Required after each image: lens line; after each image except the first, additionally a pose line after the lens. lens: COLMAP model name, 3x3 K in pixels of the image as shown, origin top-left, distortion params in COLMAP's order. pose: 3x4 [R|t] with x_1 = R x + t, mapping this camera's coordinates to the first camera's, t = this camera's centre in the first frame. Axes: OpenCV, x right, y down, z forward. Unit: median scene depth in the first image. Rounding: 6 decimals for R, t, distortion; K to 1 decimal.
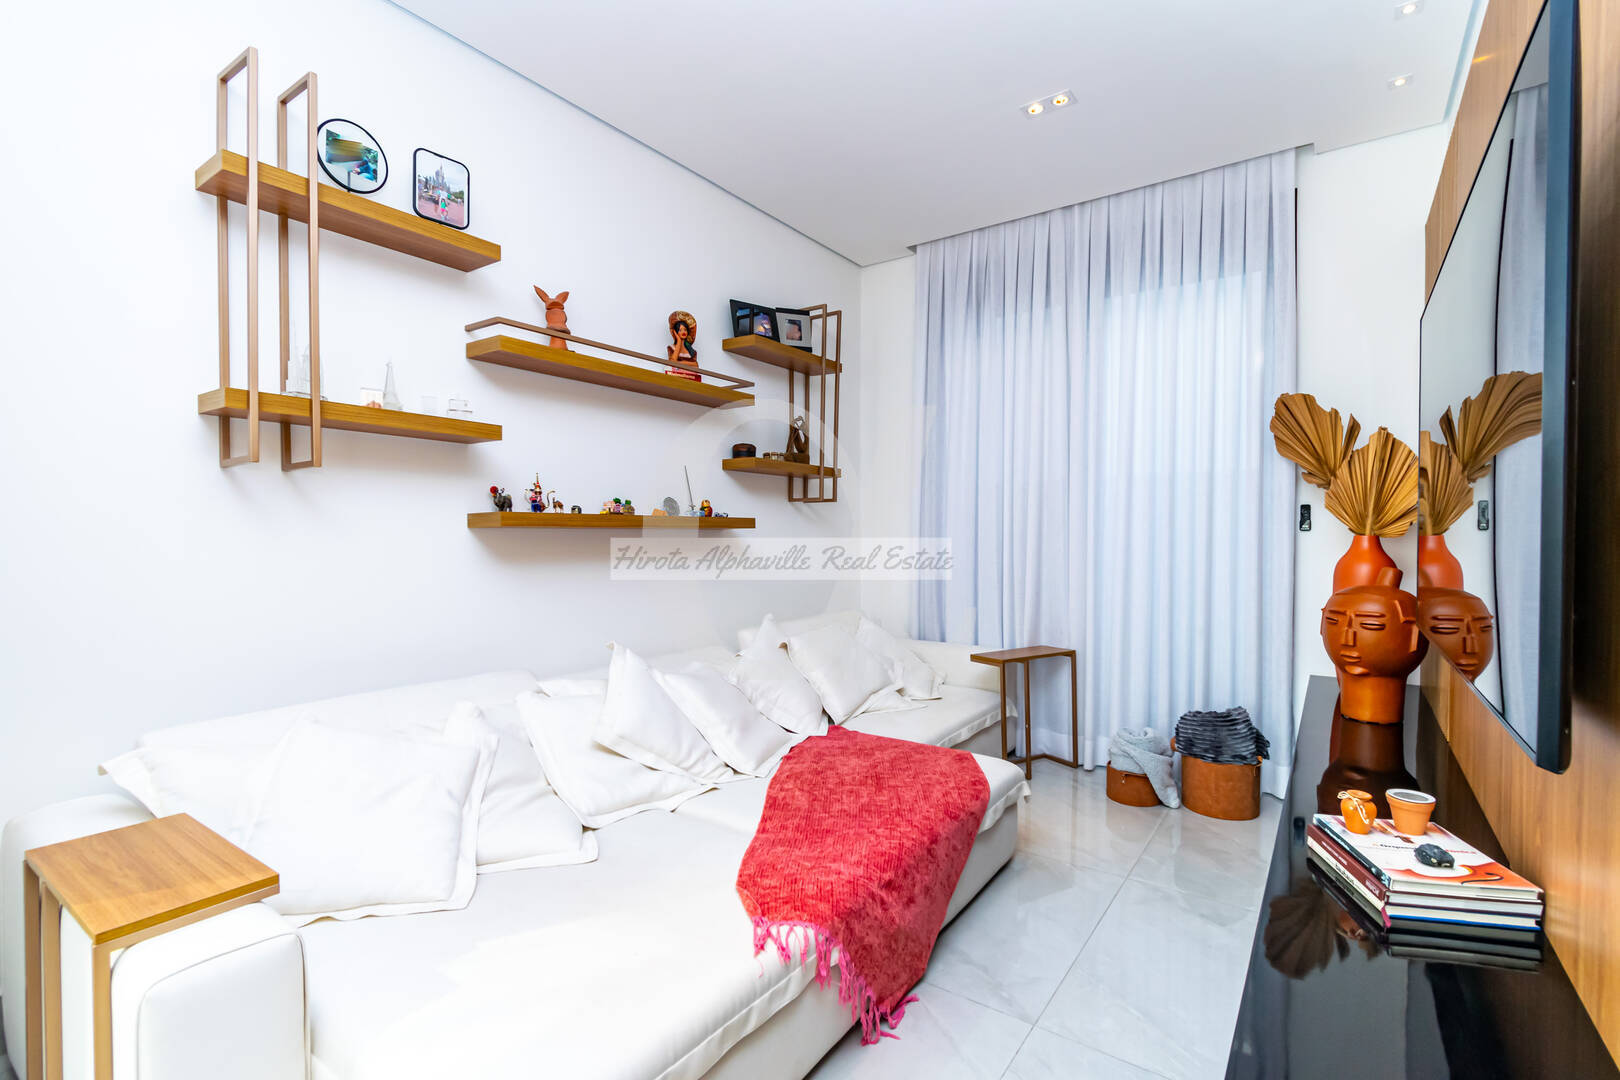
lens RADIAL K [[725.4, 0, 815.0], [0, 725.4, 556.8], [0, 0, 1]] dist [0.000158, 0.000328]
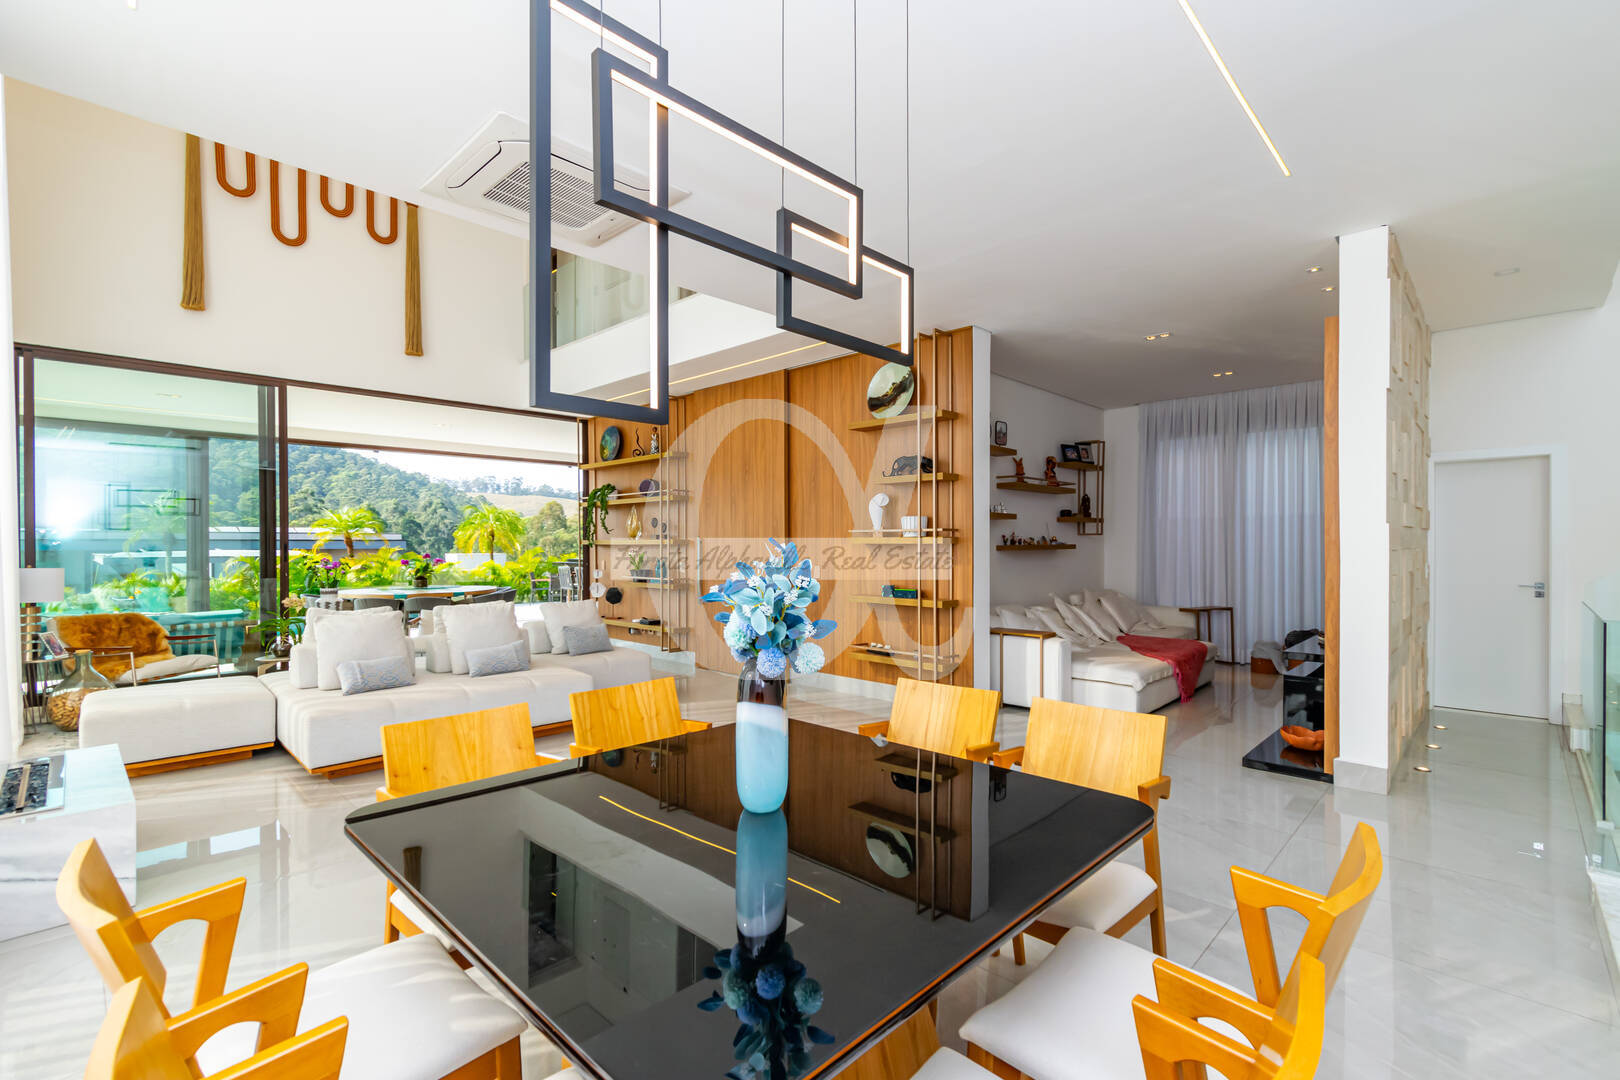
lens RADIAL K [[735.9, 0, 821.7], [0, 735.9, 541.4], [0, 0, 1]] dist [-0.002062, -0.000466]
pose [[0.988884, -0.005594, -0.148586, -0.635767], [0.001405, 0.999599, -0.028288, 0.000022], [0.148685, 0.027765, 0.988495, -1.631026]]
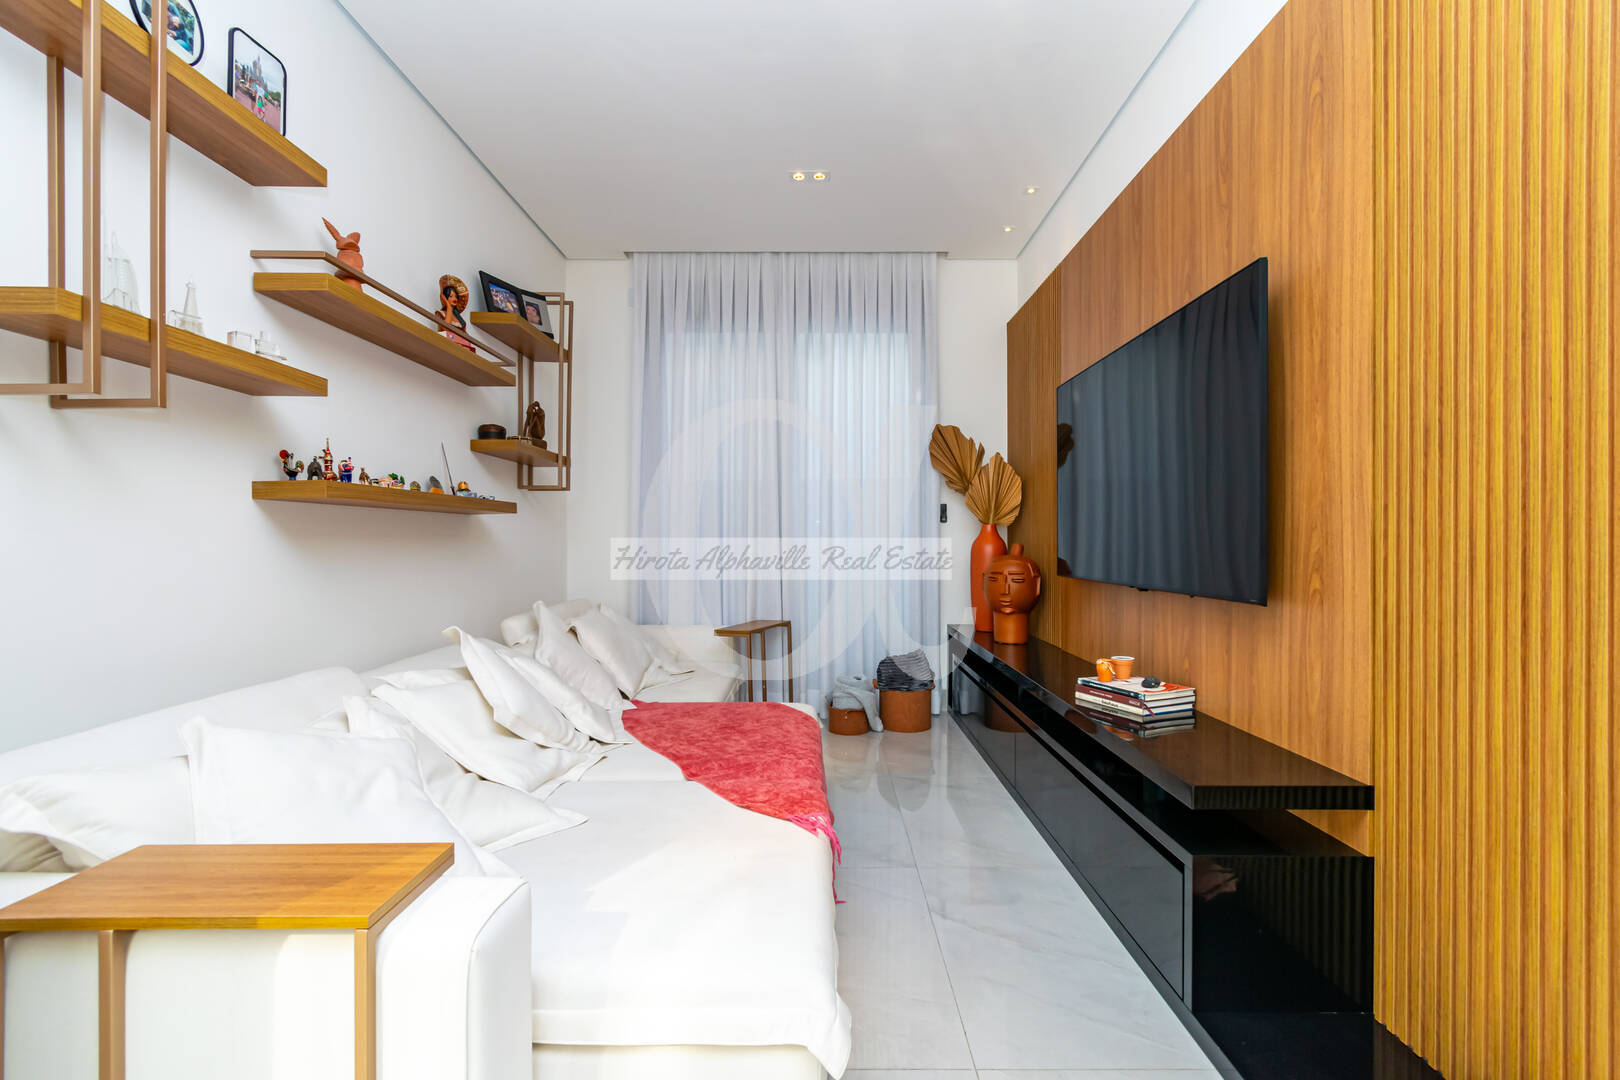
lens RADIAL K [[719.7, 0, 820.5], [0, 719.7, 546.8], [0, 0, 1]] dist [0.000162, -0.000277]
pose [[0.822609, -0.006124, 0.568575, -0.363760], [0.017243, 0.999751, -0.014178, 0.031713], [-0.568346, 0.021467, 0.822510, -0.017151]]
